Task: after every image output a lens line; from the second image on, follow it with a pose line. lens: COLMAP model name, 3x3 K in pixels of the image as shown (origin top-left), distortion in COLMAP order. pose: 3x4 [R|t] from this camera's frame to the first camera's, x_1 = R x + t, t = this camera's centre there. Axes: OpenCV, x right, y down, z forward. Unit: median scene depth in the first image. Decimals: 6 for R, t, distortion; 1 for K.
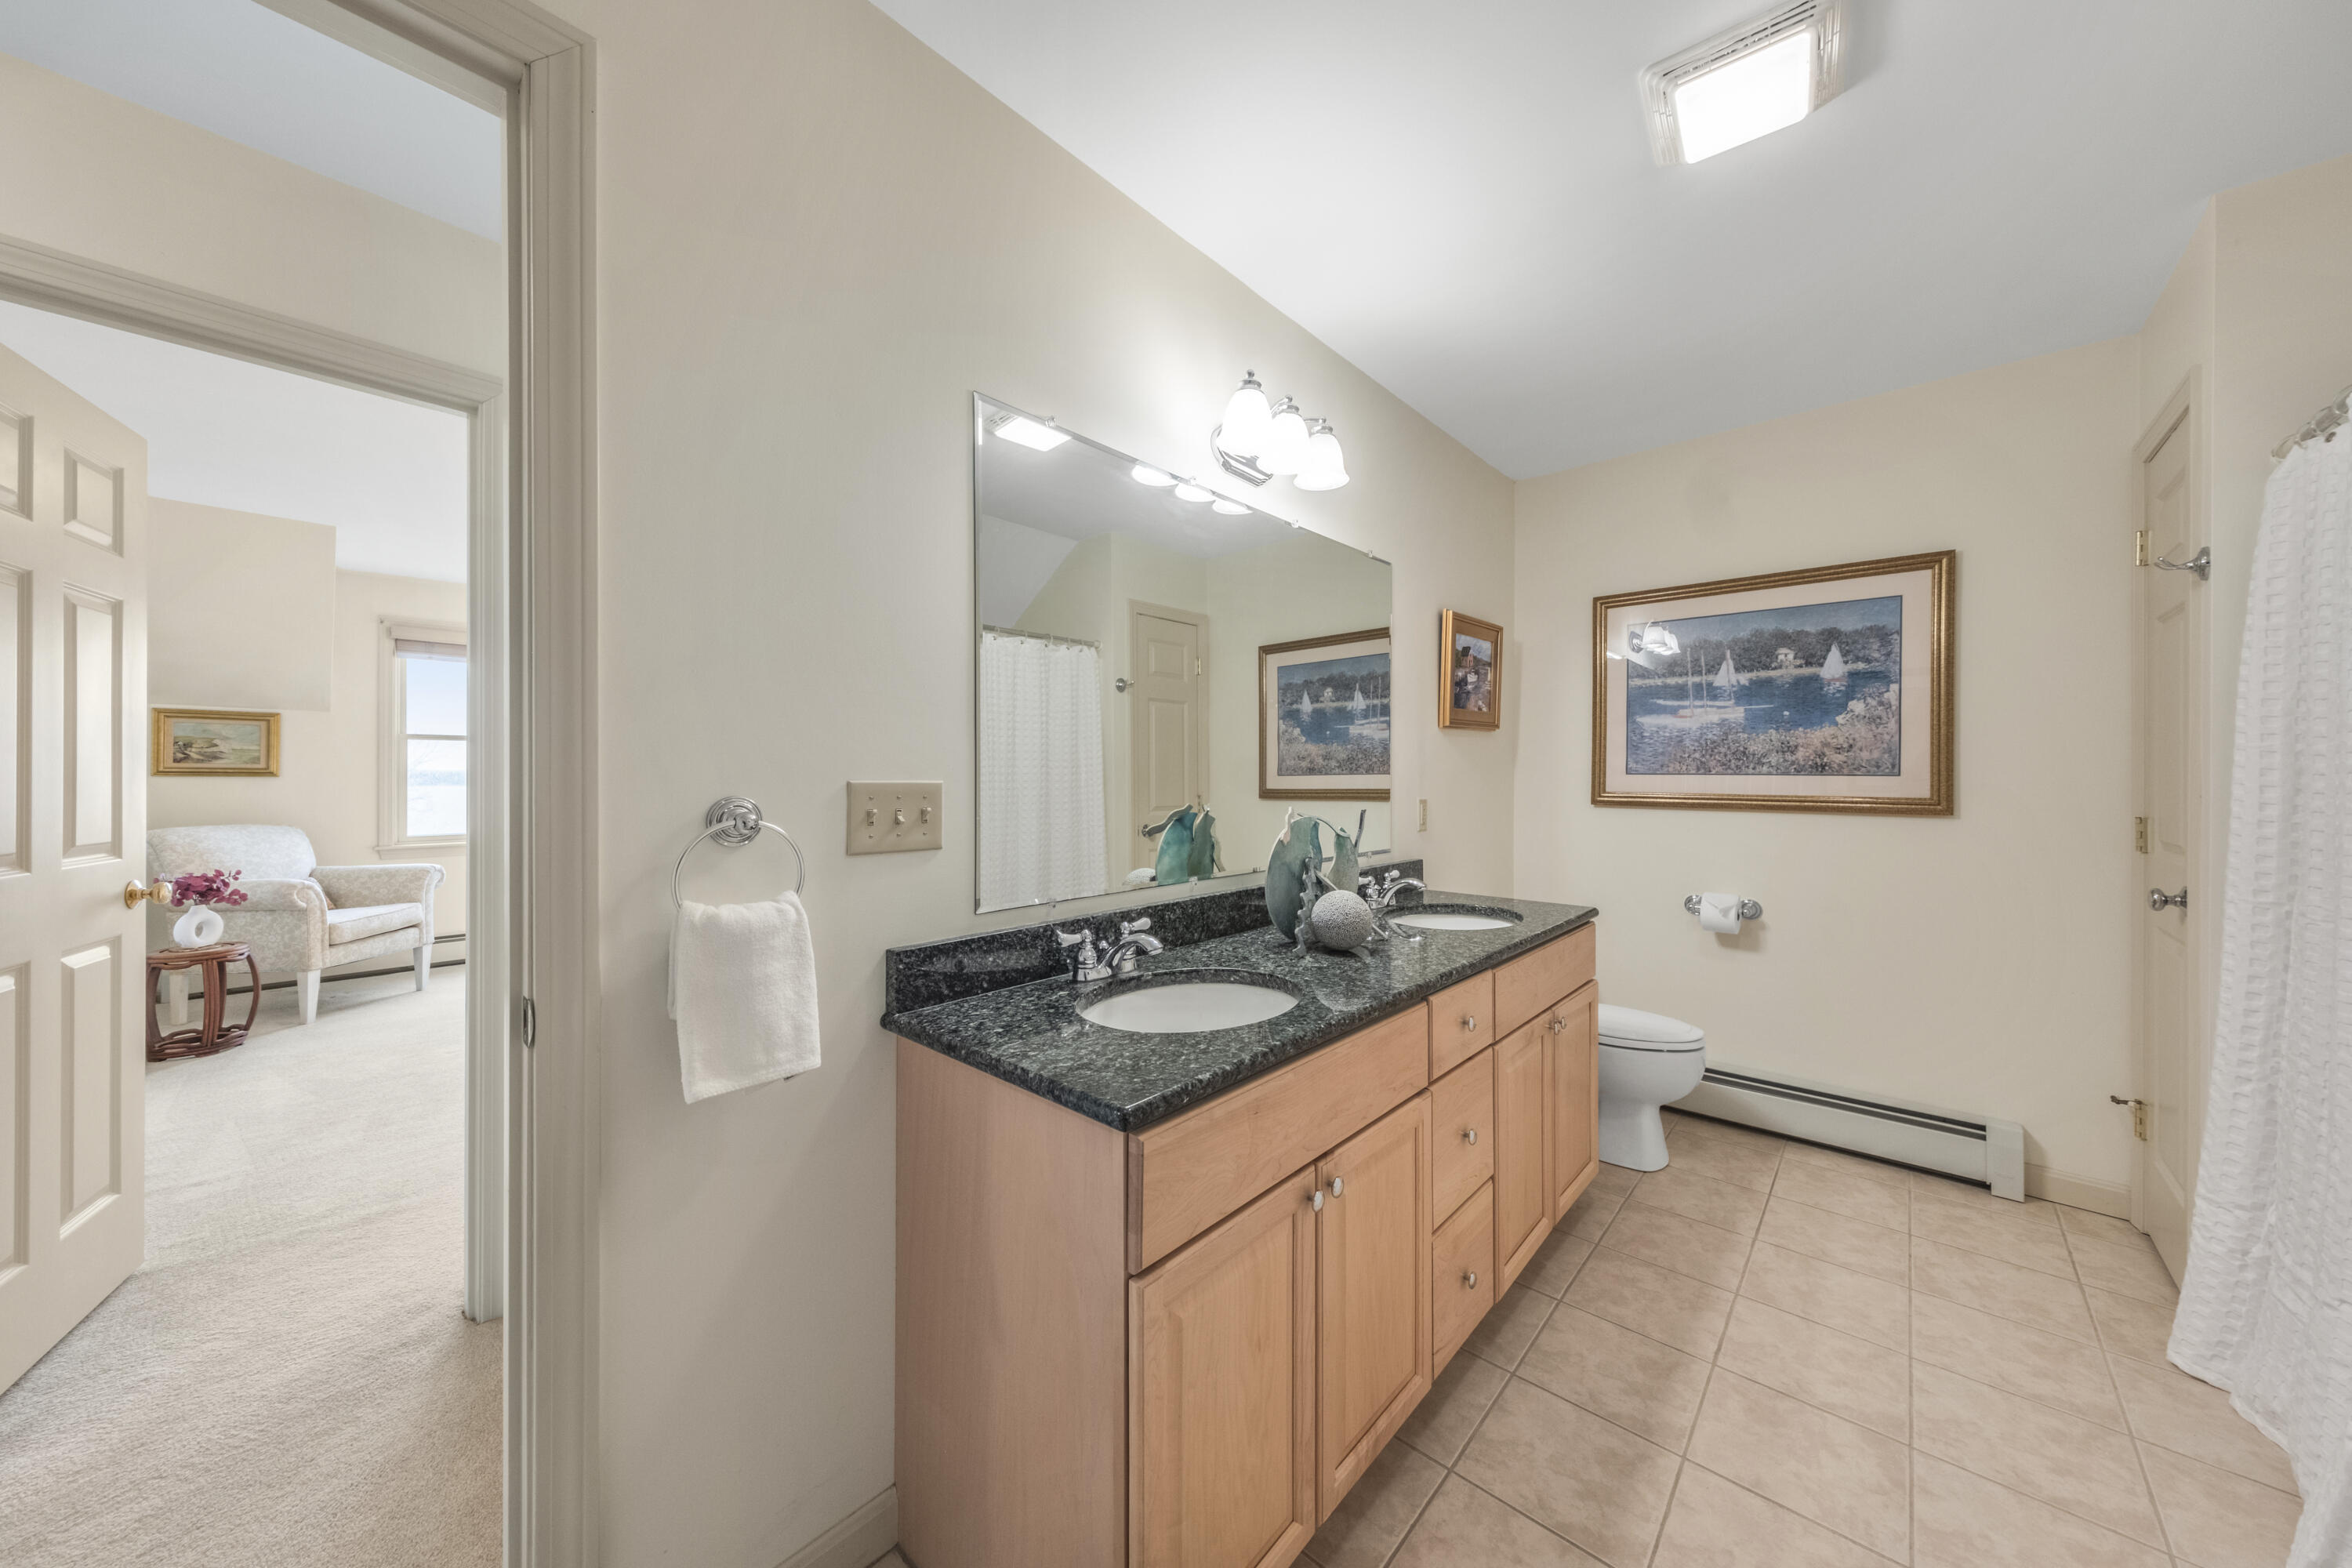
lens RADIAL K [[808.0, 0, 1169.2], [0, 808.0, 771.3], [0, 0, 1]] dist [0.000084, 0.000044]
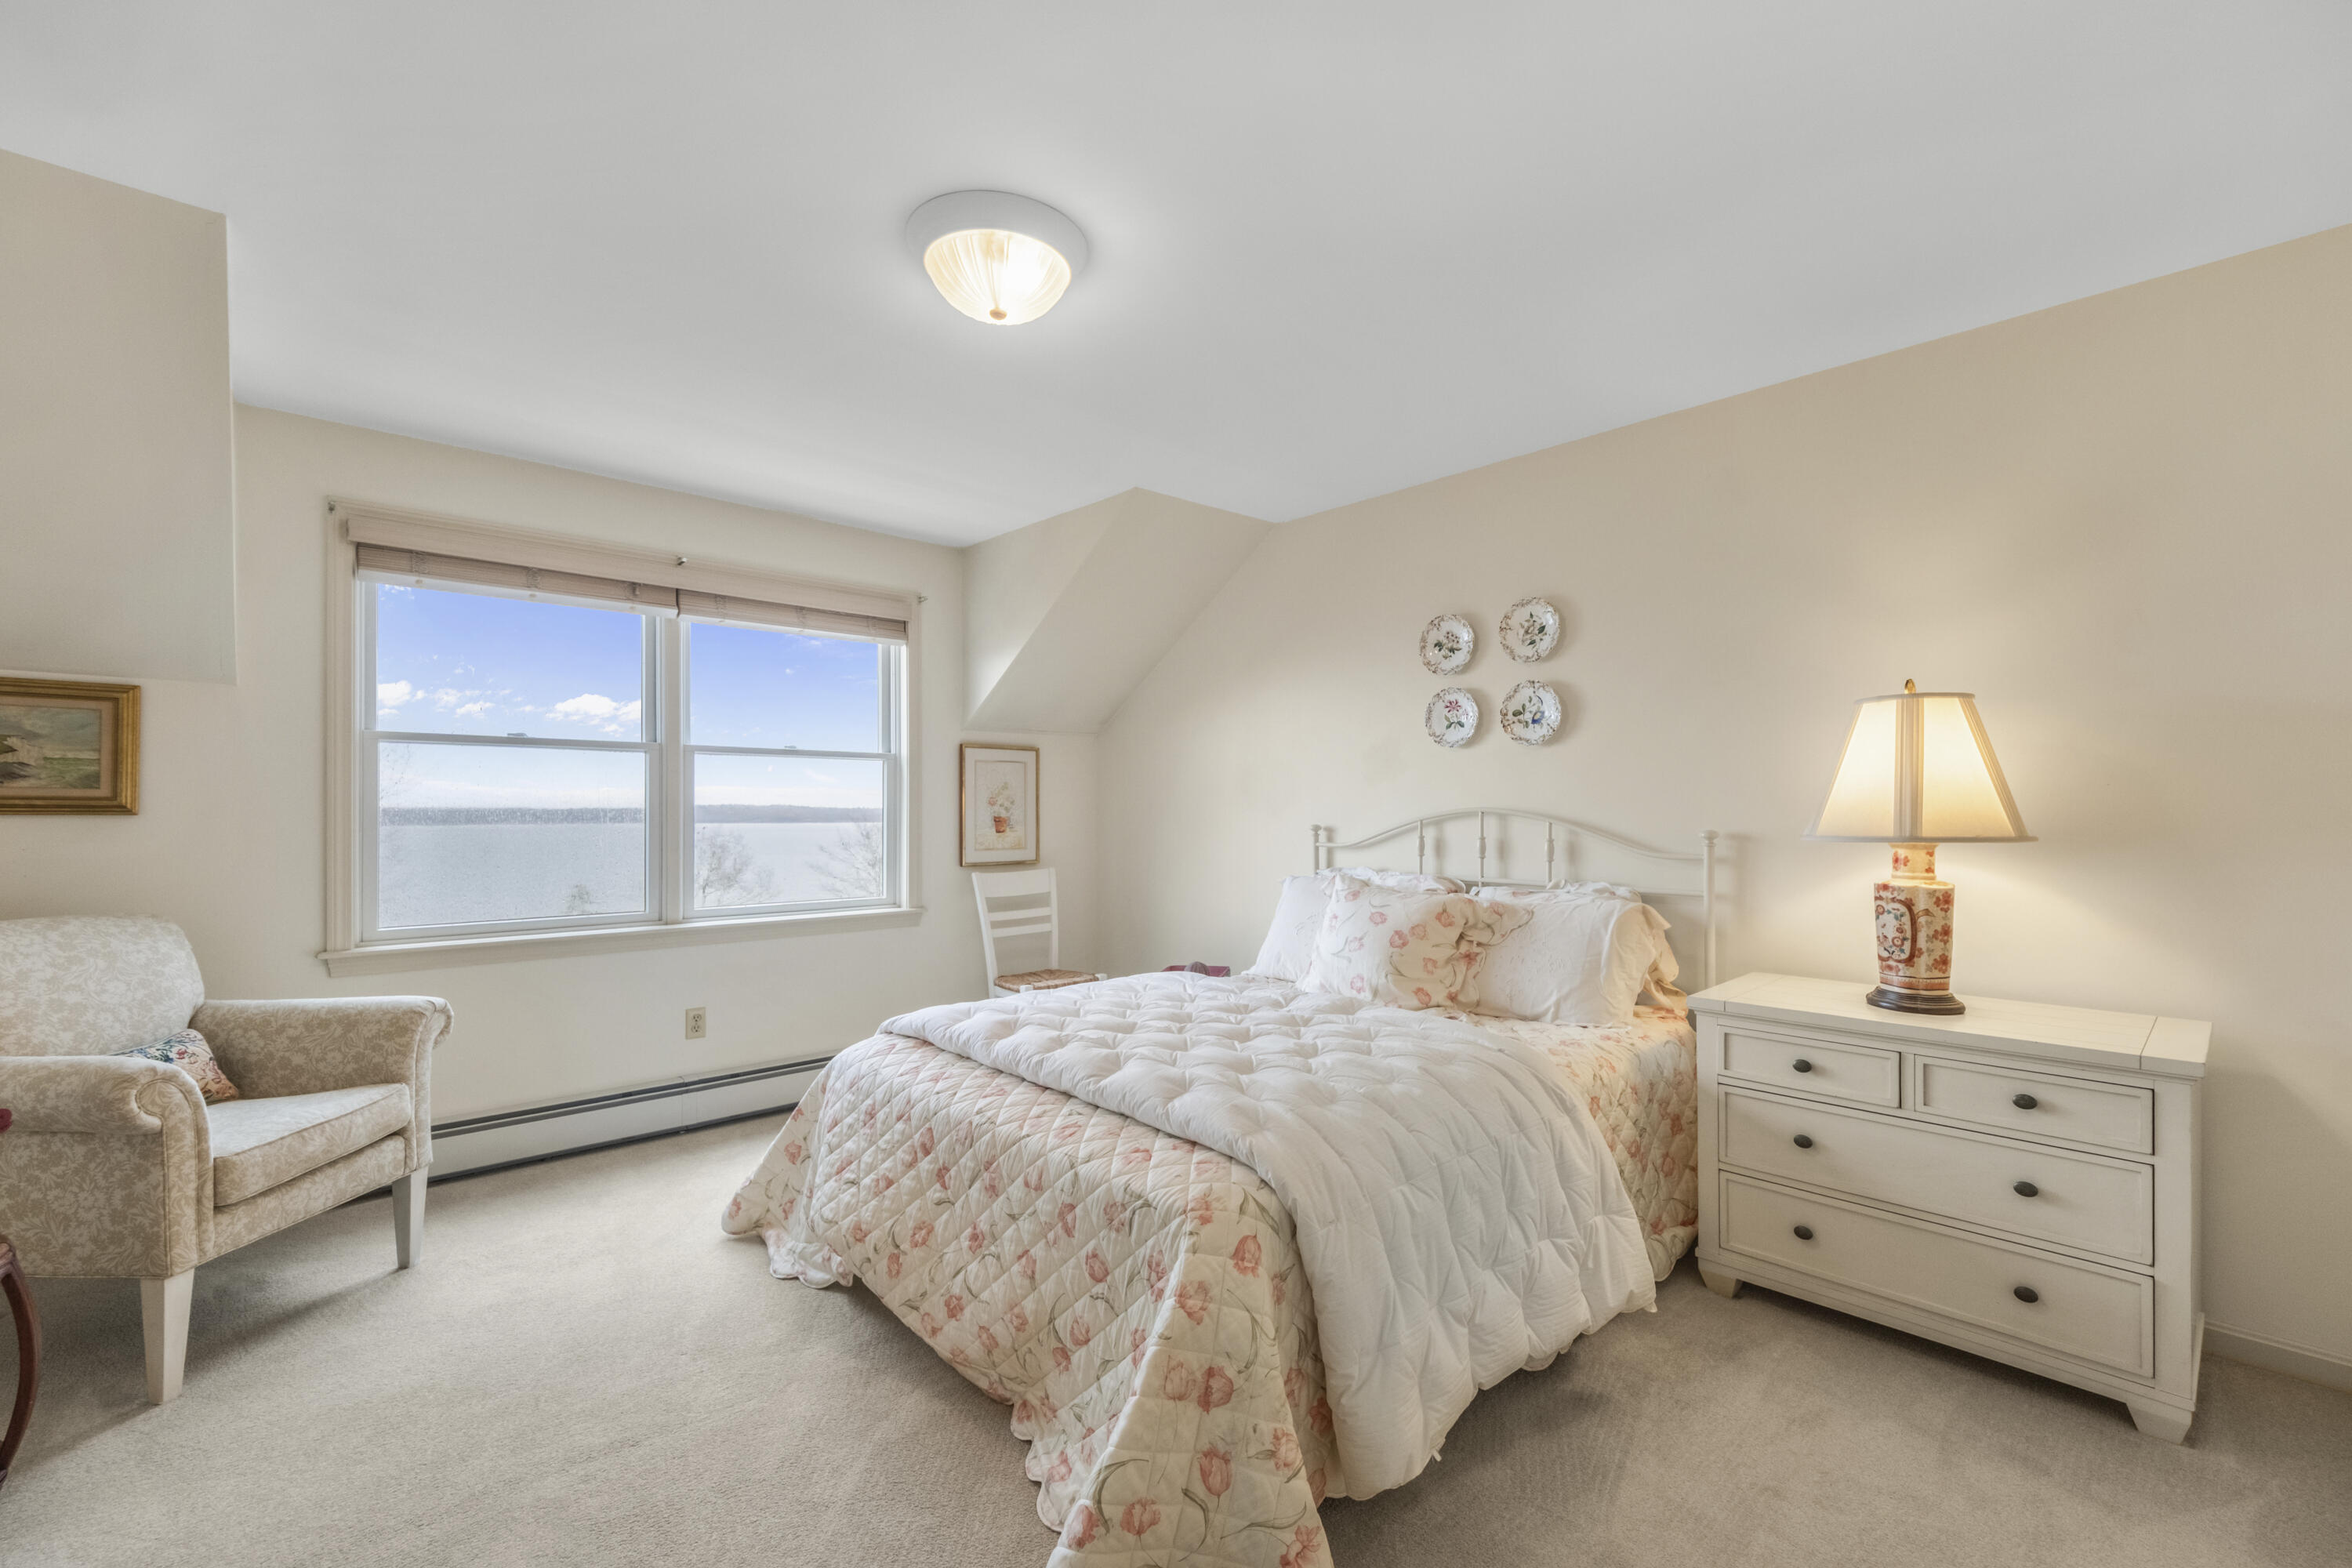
lens RADIAL K [[1008.5, 0, 1173.9], [0, 1008.5, 802.3], [0, 0, 1]] dist [-0.001493, -0.000089]
pose [[0.996778, -0.003316, -0.080144, -0.437525], [0.003064, 0.999990, -0.003272, 0.003109], [0.080154, 0.003016, 0.996778, 0.454561]]
